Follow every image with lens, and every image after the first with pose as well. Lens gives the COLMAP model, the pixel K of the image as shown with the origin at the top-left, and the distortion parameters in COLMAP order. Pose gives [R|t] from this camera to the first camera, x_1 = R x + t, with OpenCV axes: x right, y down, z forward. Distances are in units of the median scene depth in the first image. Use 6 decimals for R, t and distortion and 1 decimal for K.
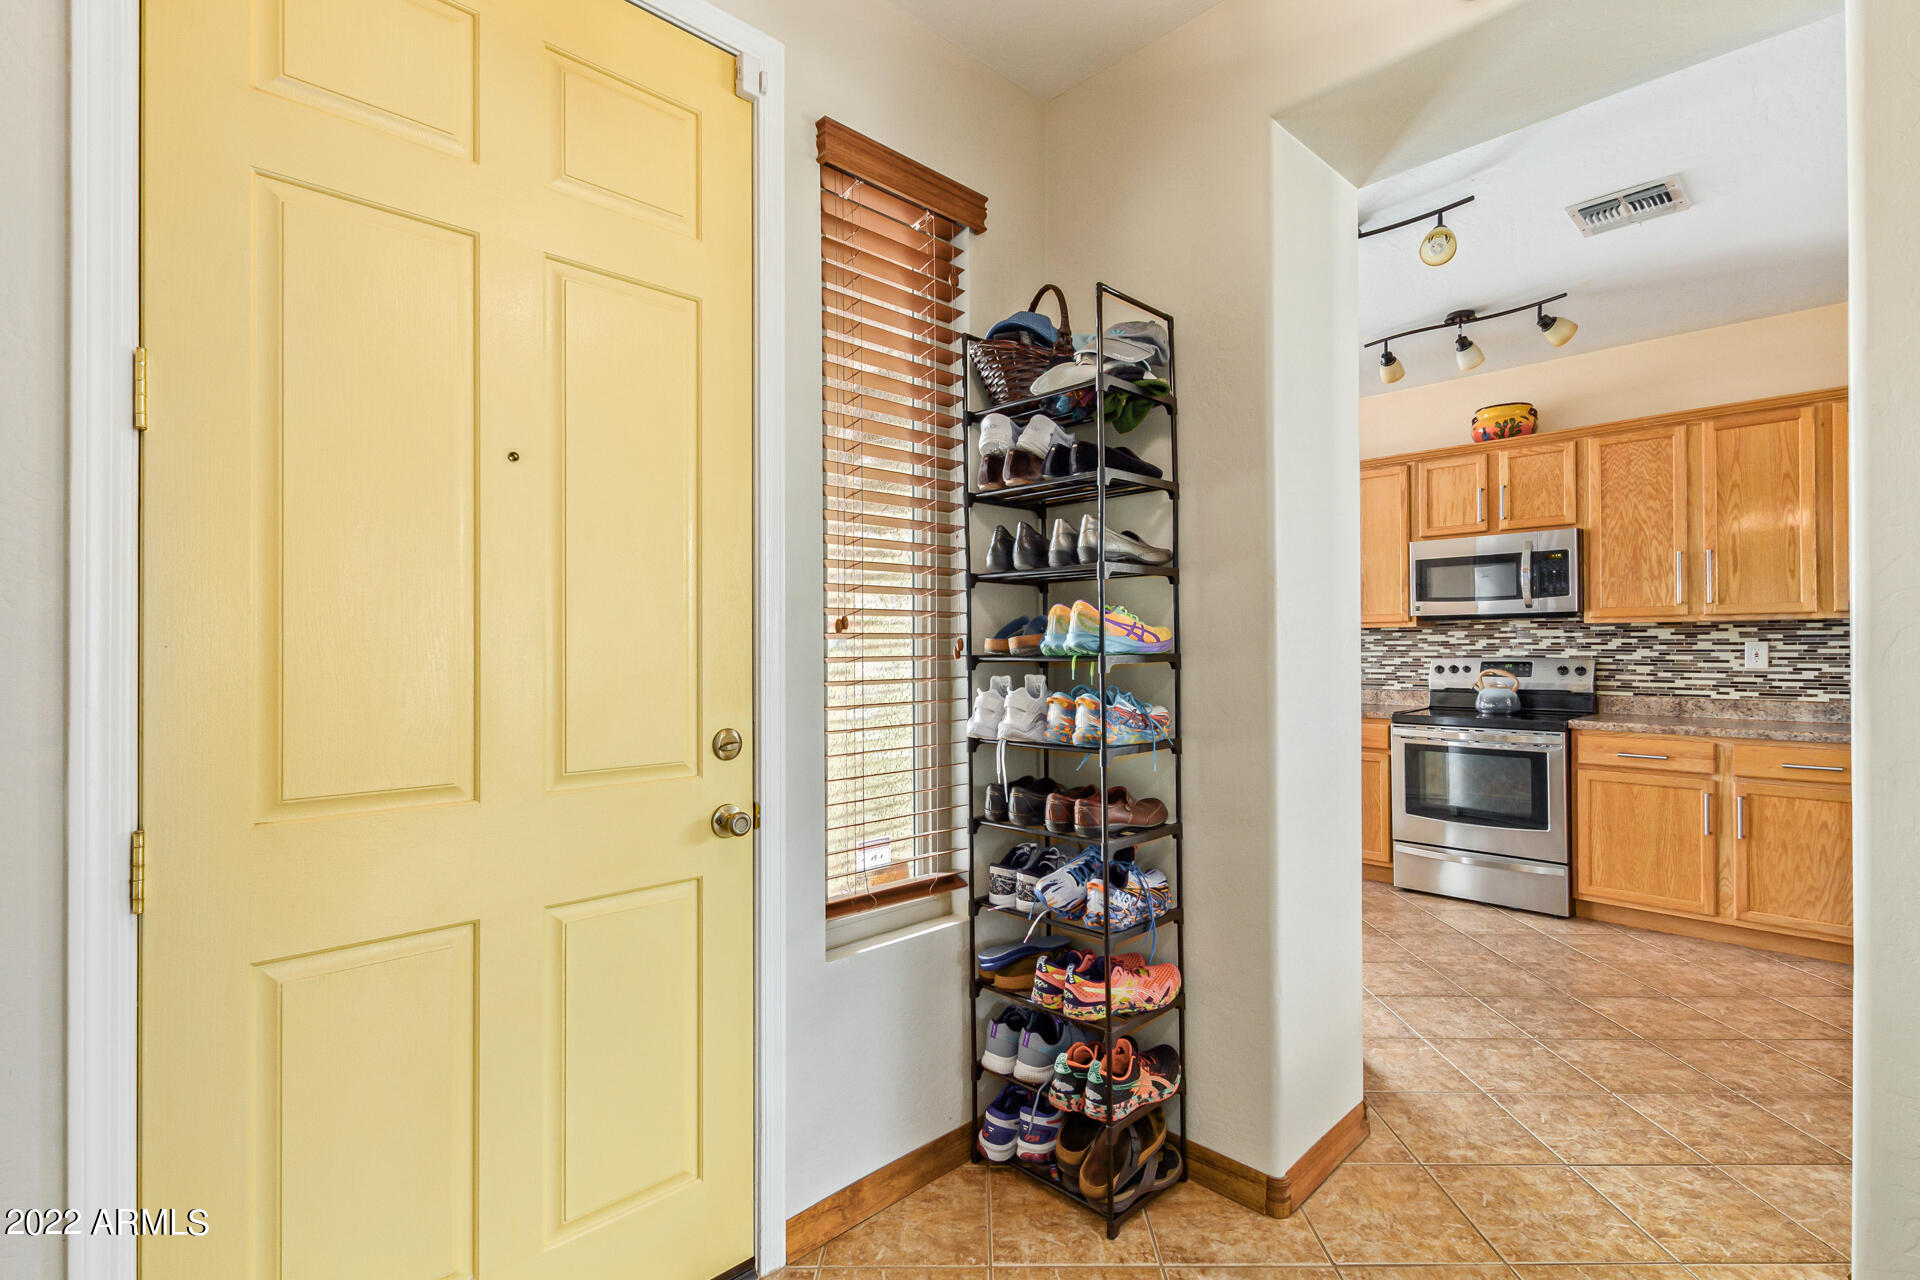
lens RADIAL K [[896.0, 0, 969.0], [0, 896.0, 641.9], [0, 0, 1]] dist [0.017698, -0.009259]
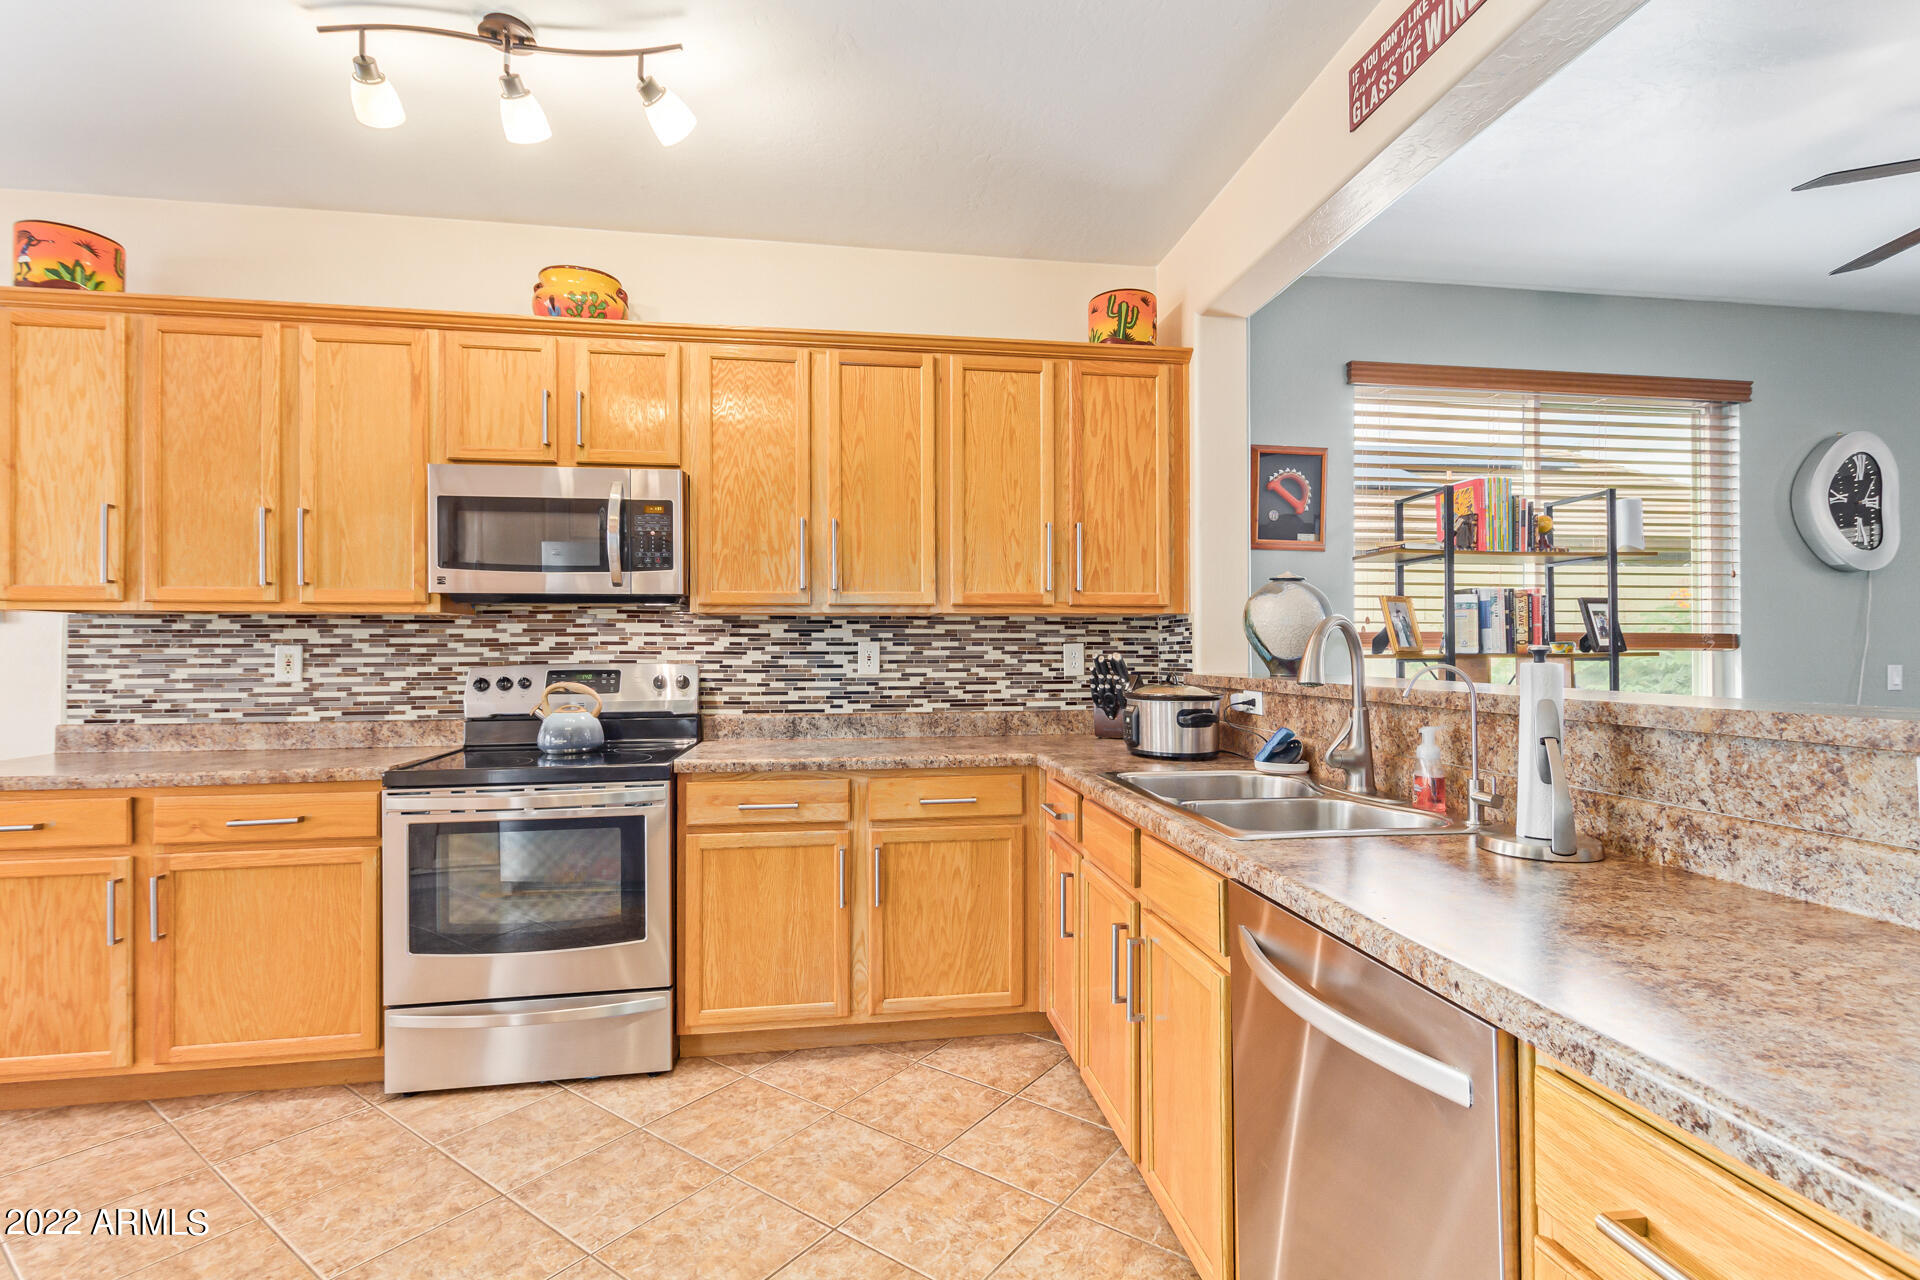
lens RADIAL K [[894.9, 0, 970.1], [0, 894.9, 647.5], [0, 0, 1]] dist [0.003963, -0.000798]
pose [[0.581661, 0.005420, 0.813413, 0.266394], [-0.004287, 0.999984, -0.003598, 0.007407], [-0.813420, -0.001394, 0.581676, 0.453858]]
